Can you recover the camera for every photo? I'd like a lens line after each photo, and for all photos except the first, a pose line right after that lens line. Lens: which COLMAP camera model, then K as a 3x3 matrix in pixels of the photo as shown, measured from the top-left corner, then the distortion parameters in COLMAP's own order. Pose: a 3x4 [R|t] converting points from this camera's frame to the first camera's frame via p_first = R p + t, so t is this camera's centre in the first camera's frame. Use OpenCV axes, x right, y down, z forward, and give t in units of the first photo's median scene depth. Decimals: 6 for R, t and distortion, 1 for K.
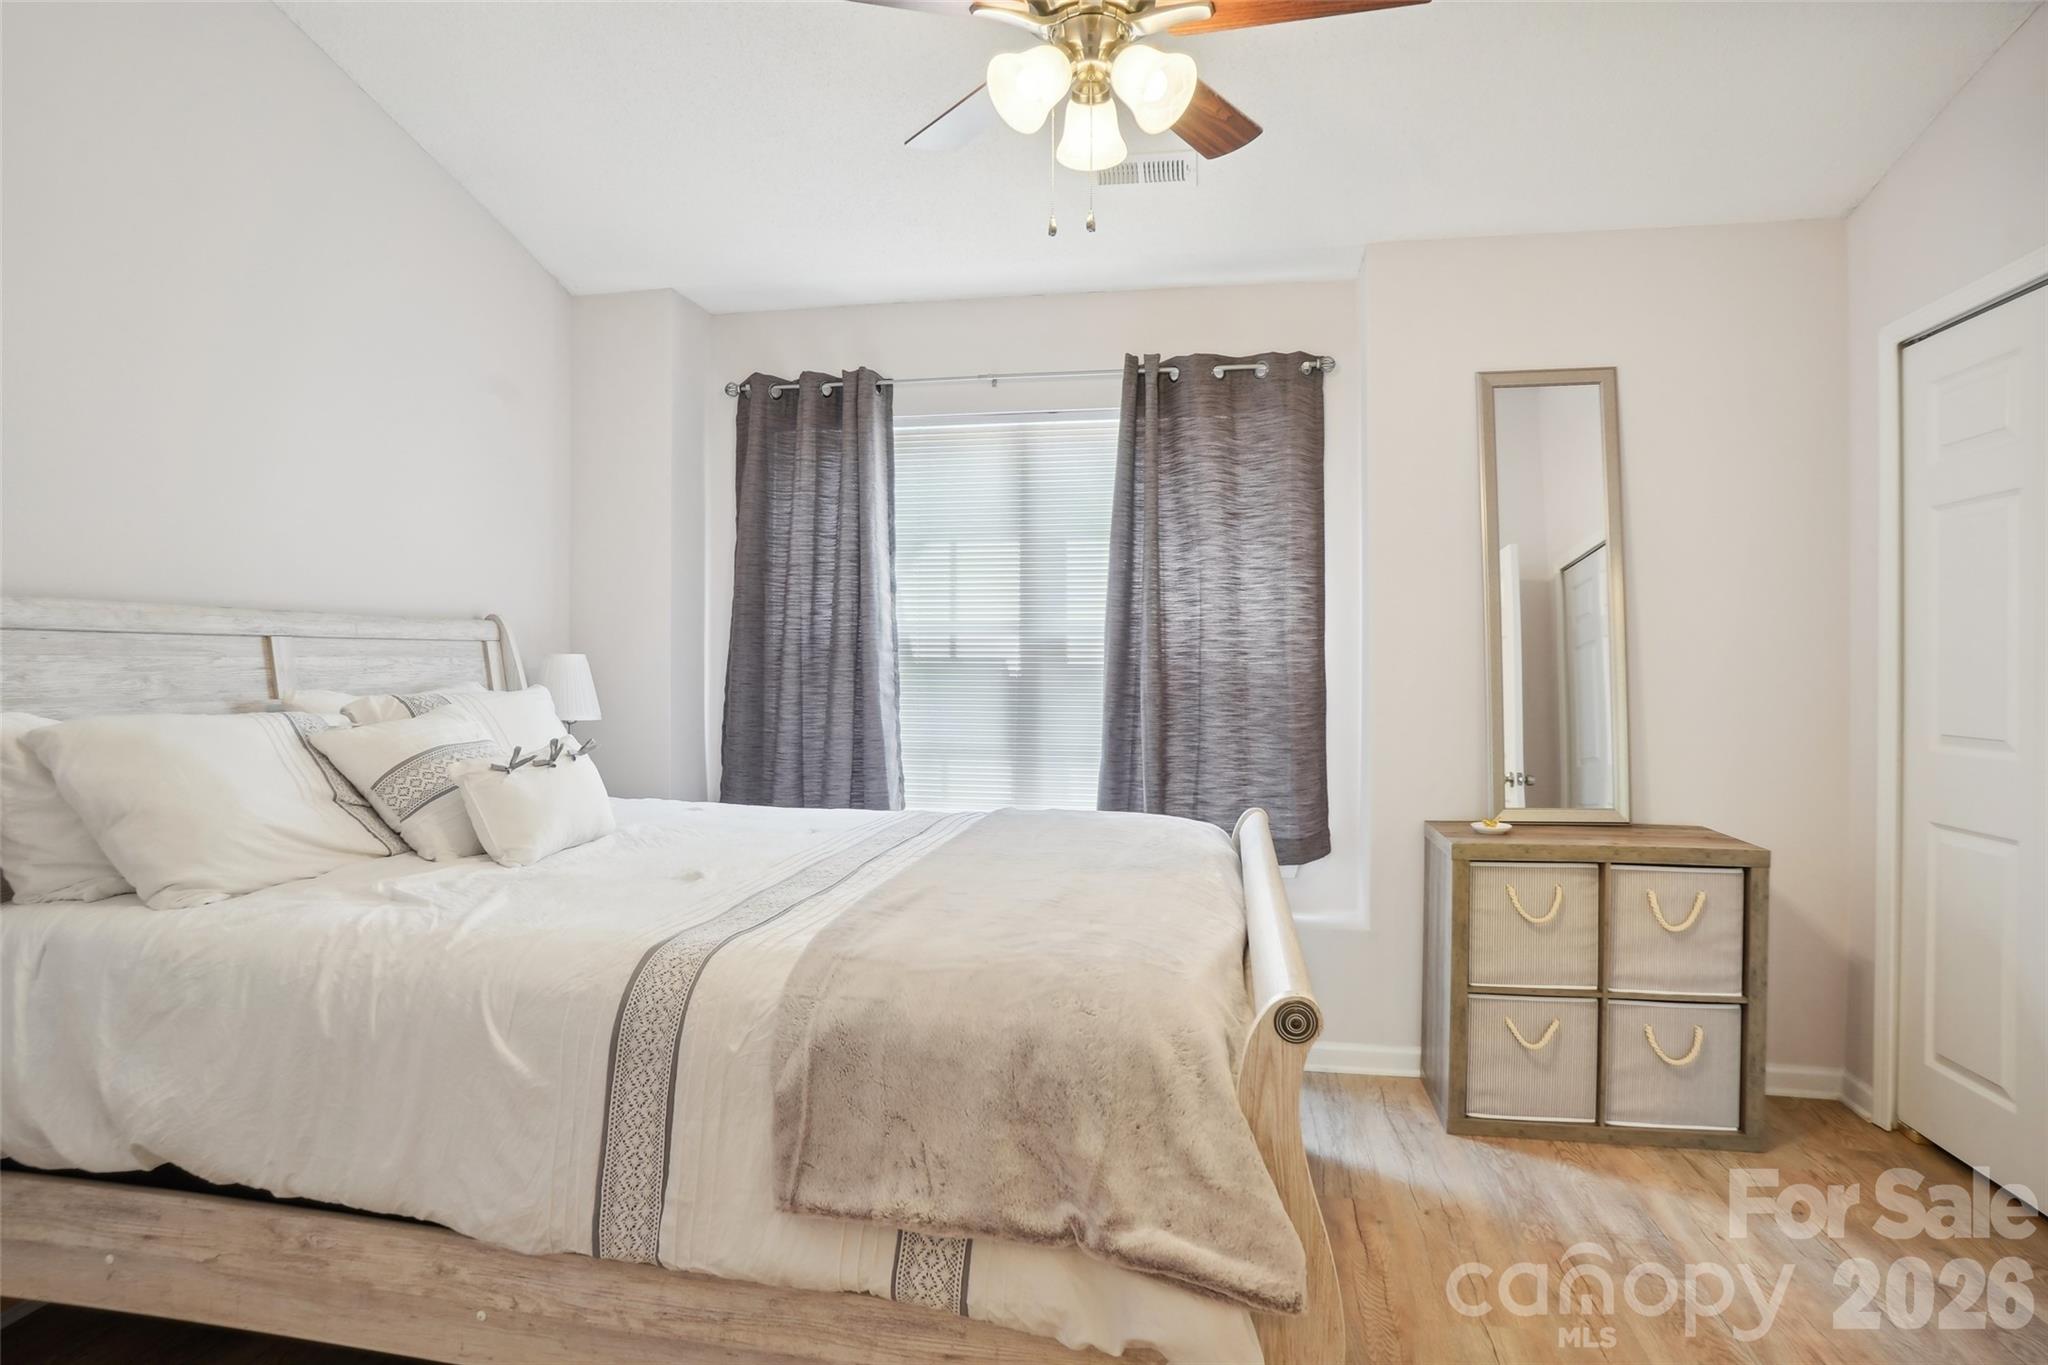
lens RADIAL K [[1099.1, 0, 1025.8], [0, 1099.1, 662.8], [0, 0, 1]] dist [-0.074057, 0.037203]
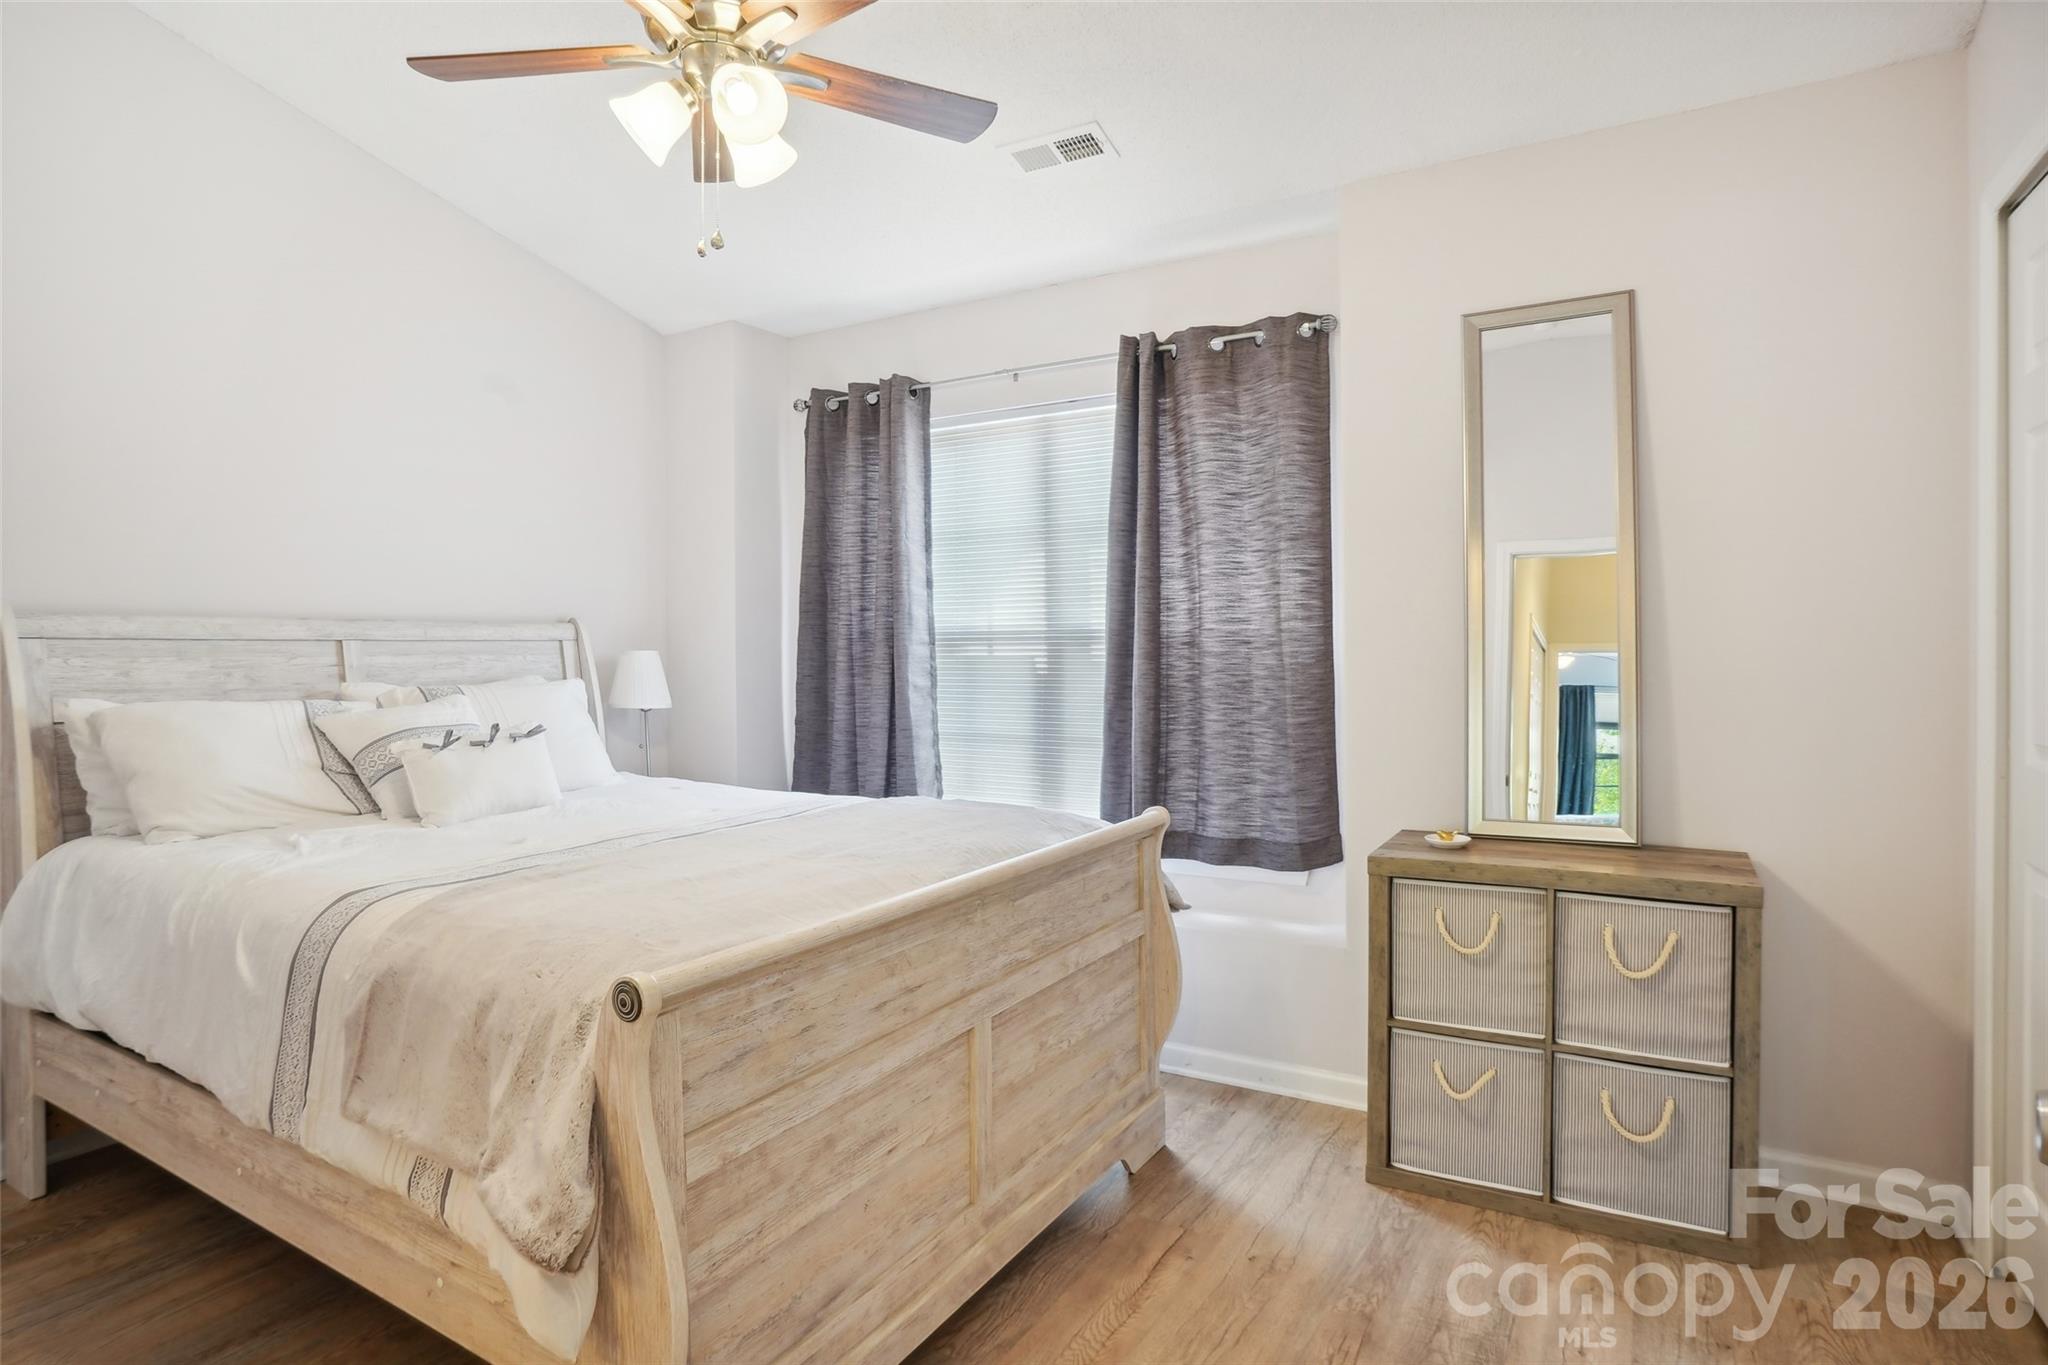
lens RADIAL K [[1099.1, 0, 1025.8], [0, 1099.1, 662.8], [0, 0, 1]] dist [-0.074057, 0.037203]
pose [[0.937756, -0.006188, -0.347238, 0.351948], [0.009289, 0.999930, 0.007267, 0.000217], [0.347169, -0.010041, 0.937749, 0.058578]]
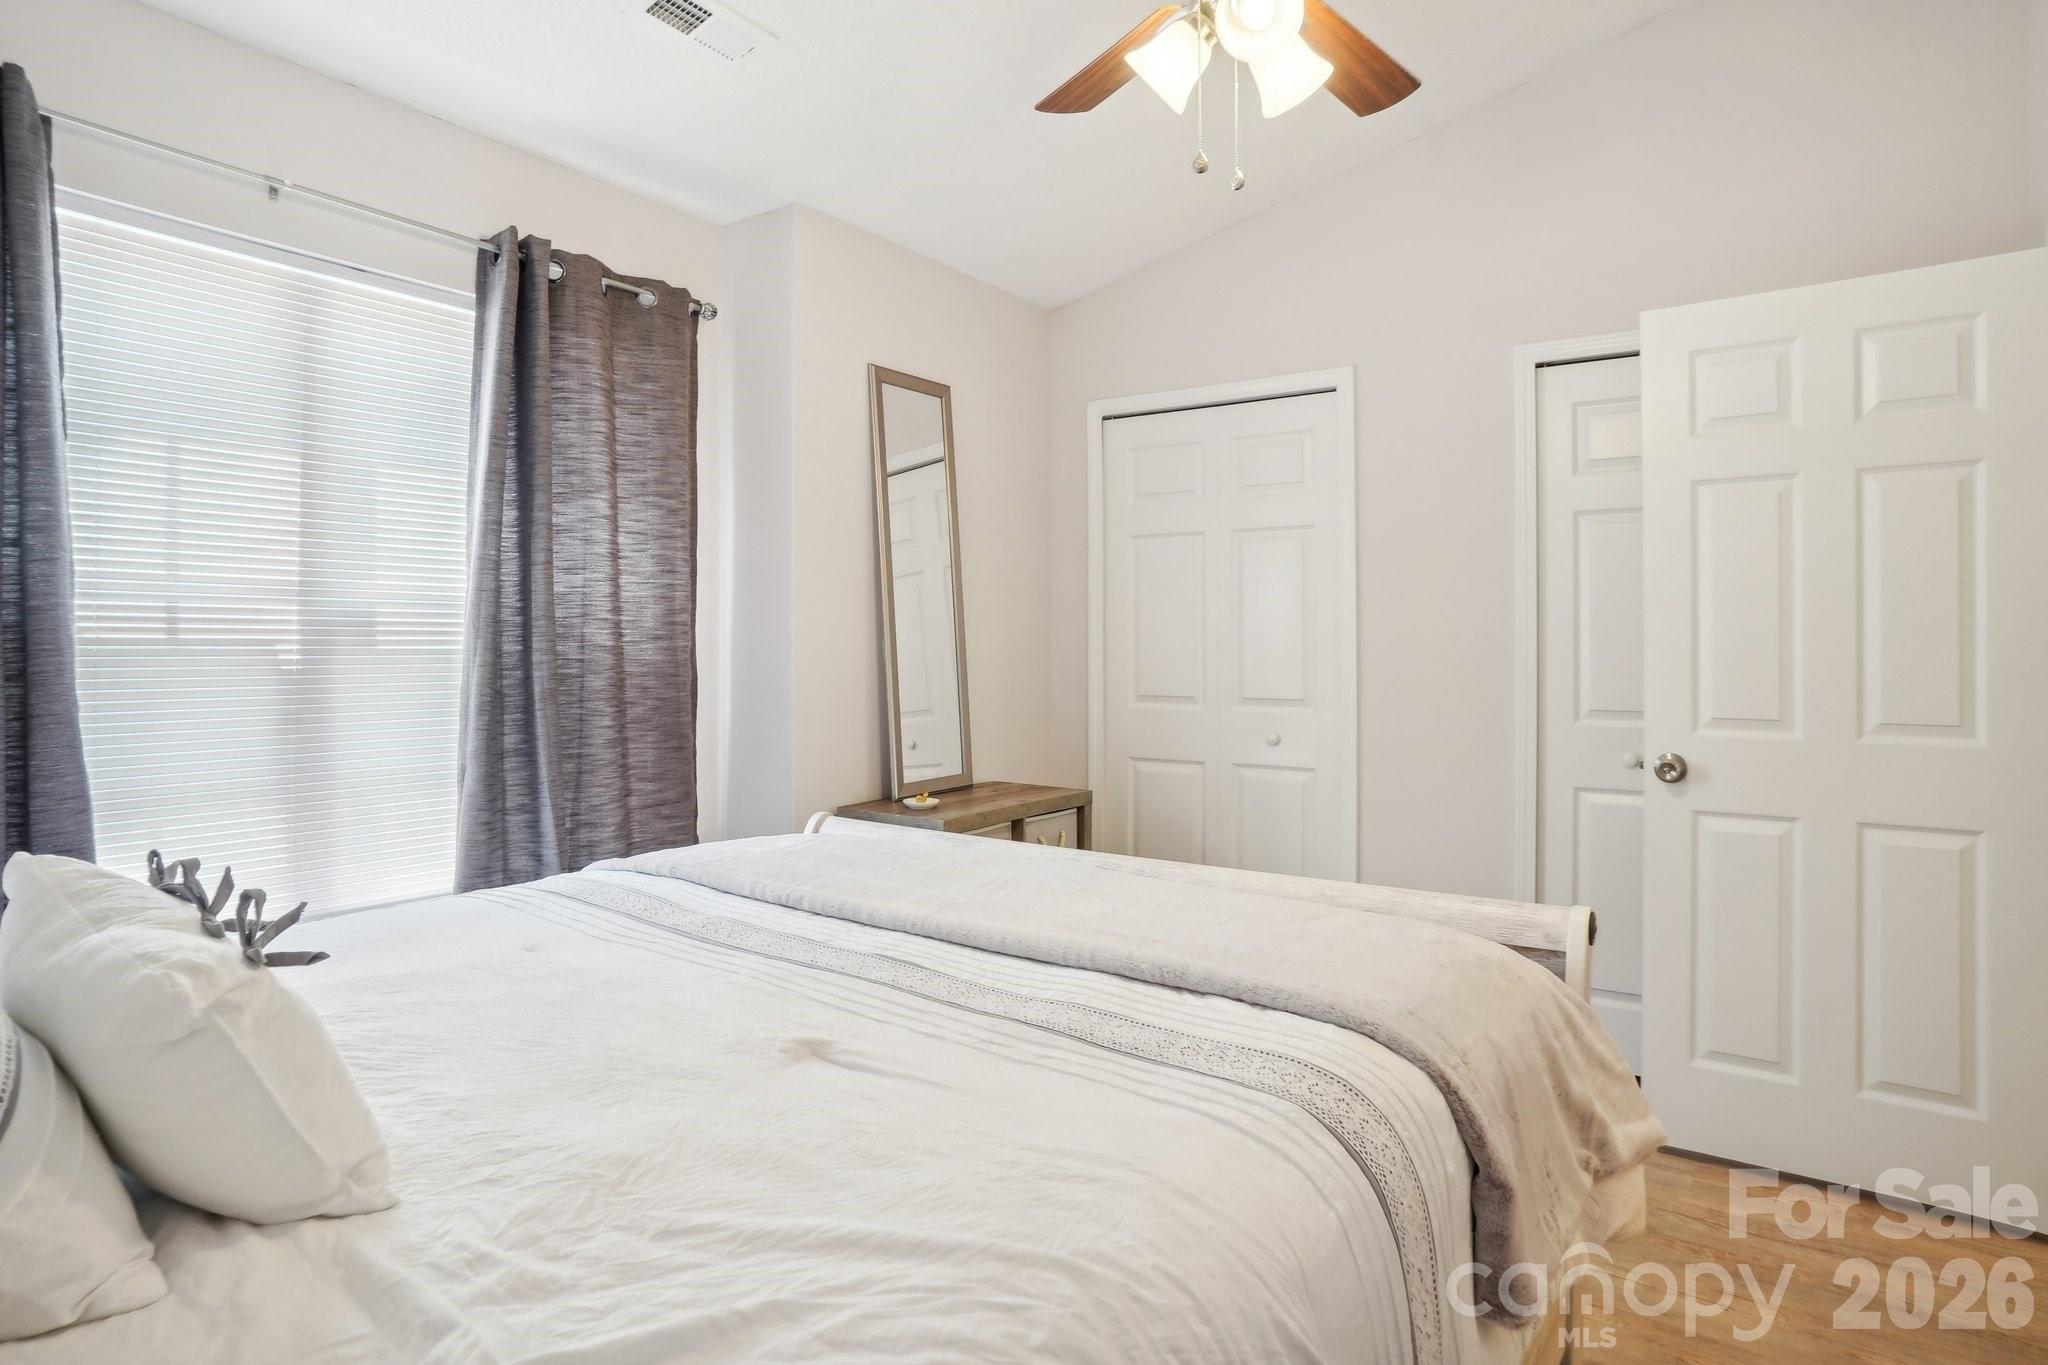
lens RADIAL K [[1117.5, 0, 1024.7], [0, 1117.5, 643.8], [0, 0, 1]] dist [-0.077167, 0.042306]
pose [[0.421101, 0.000223, 0.907014, -0.431427], [0.001654, 0.999998, -0.001014, -0.001074], [-0.907012, 0.001927, 0.421099, 0.383718]]
